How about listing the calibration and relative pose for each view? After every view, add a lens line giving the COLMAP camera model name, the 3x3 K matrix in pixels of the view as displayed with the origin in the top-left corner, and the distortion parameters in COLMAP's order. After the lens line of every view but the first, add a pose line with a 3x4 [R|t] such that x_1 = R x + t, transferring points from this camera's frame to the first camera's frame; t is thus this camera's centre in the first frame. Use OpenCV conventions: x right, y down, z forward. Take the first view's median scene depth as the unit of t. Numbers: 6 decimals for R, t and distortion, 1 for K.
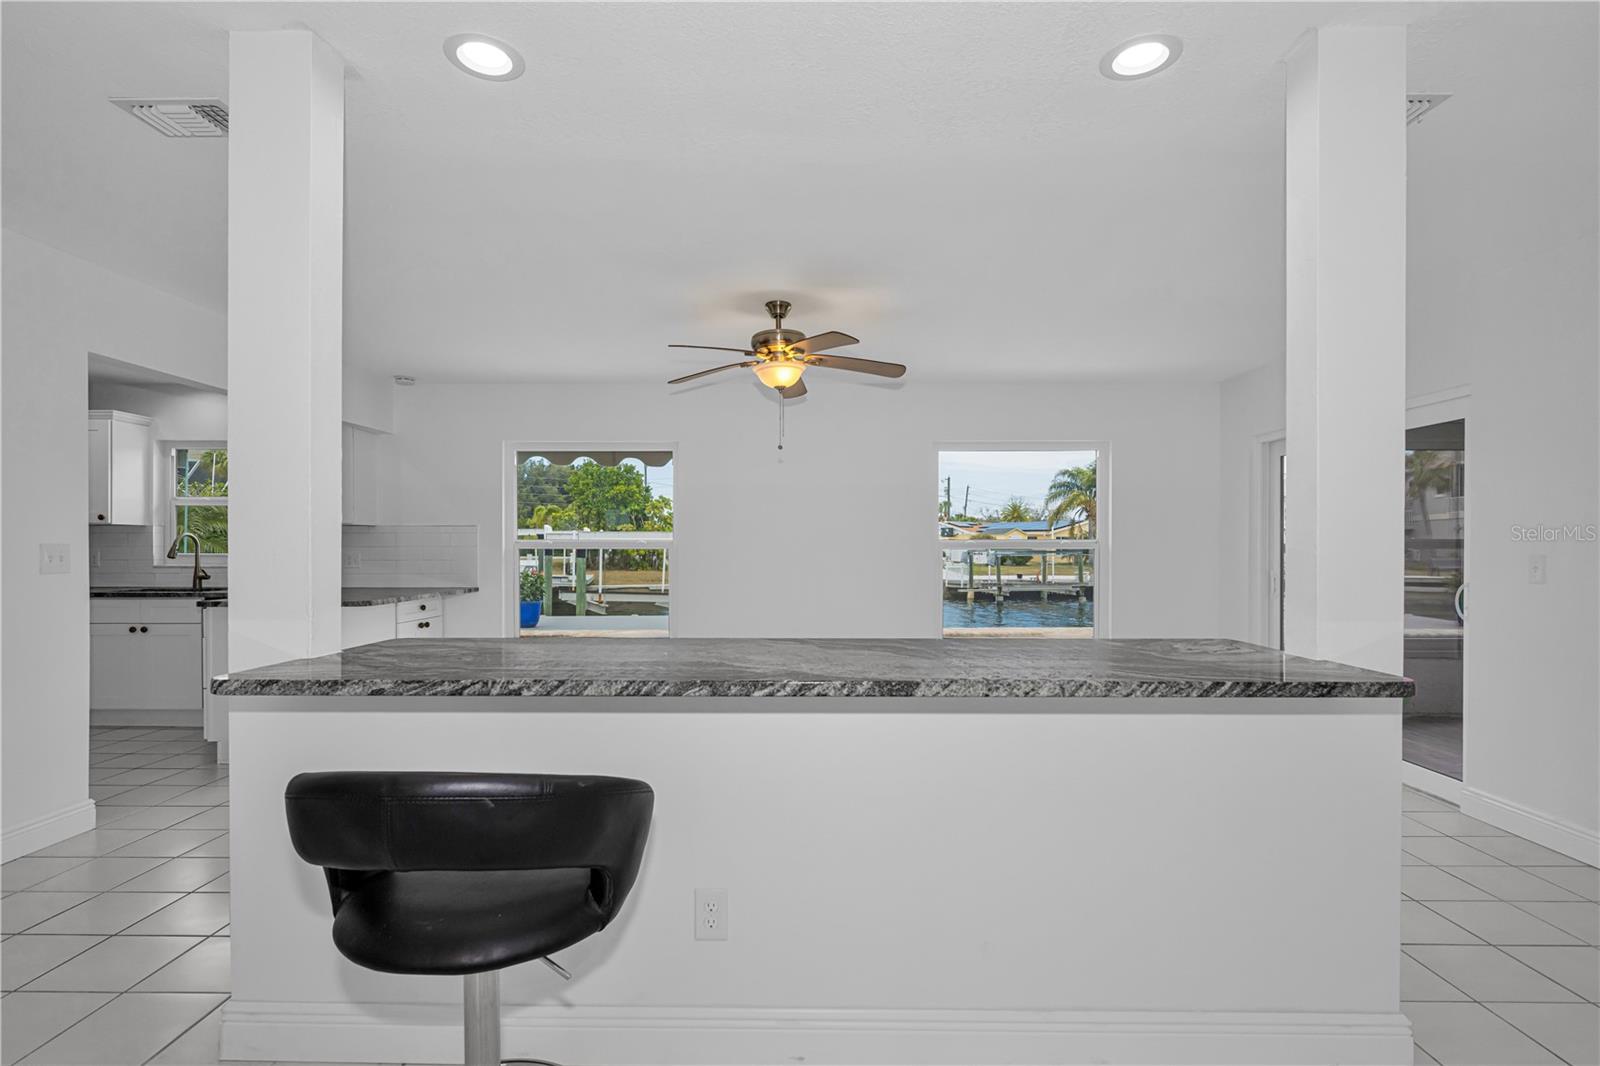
lens RADIAL K [[794.7, 0, 795.9], [0, 794.7, 541.6], [0, 0, 1]] dist [0.003275, -0.000273]
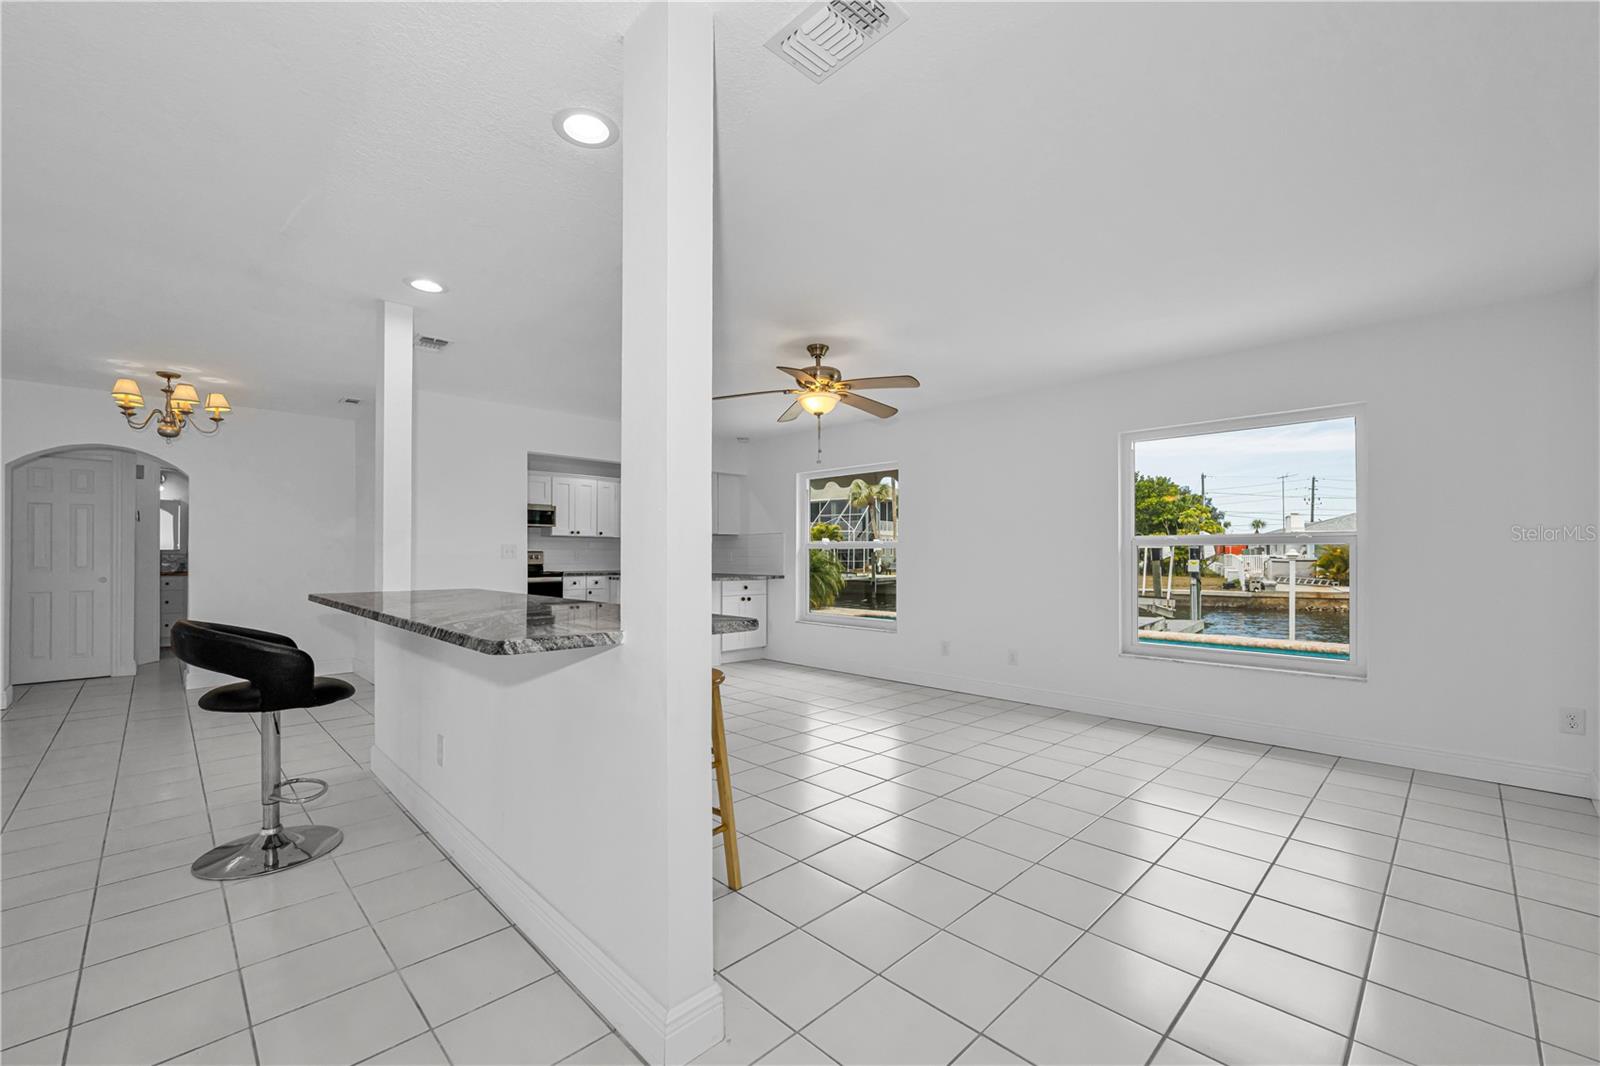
lens RADIAL K [[642.5, 0, 770.1], [0, 642.5, 545.1], [0, 0, 1]] dist [-0.002601, 0.000096]
pose [[0.695640, -0.011799, -0.718294, 0.455148], [0.005192, 0.999922, -0.011398, 0.016478], [0.718372, 0.004199, 0.695647, 0.174898]]
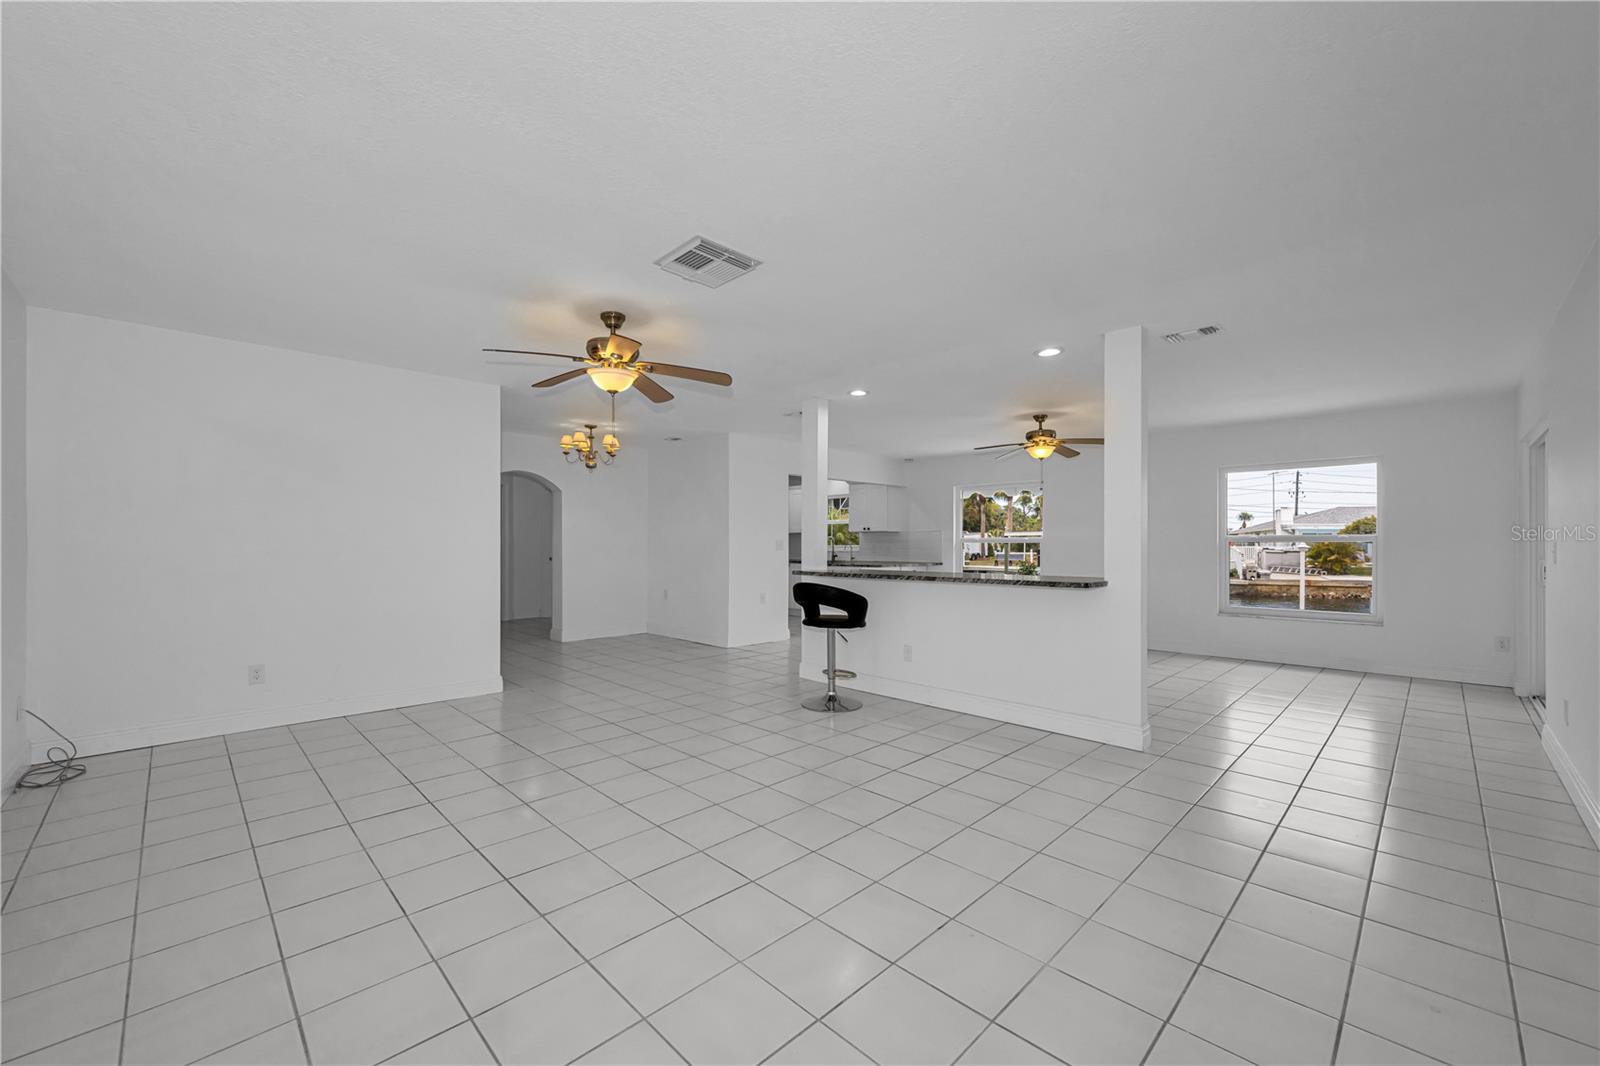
lens RADIAL K [[642.5, 0, 799.7], [0, 642.5, 518.7], [0, 0, 1]] dist [-0.002601, 0.000096]
pose [[0.727137, -0.032146, -0.685739, 0.441562], [0.006923, 0.999196, -0.039499, 0.009723], [0.686457, 0.023974, 0.726775, -0.394505]]
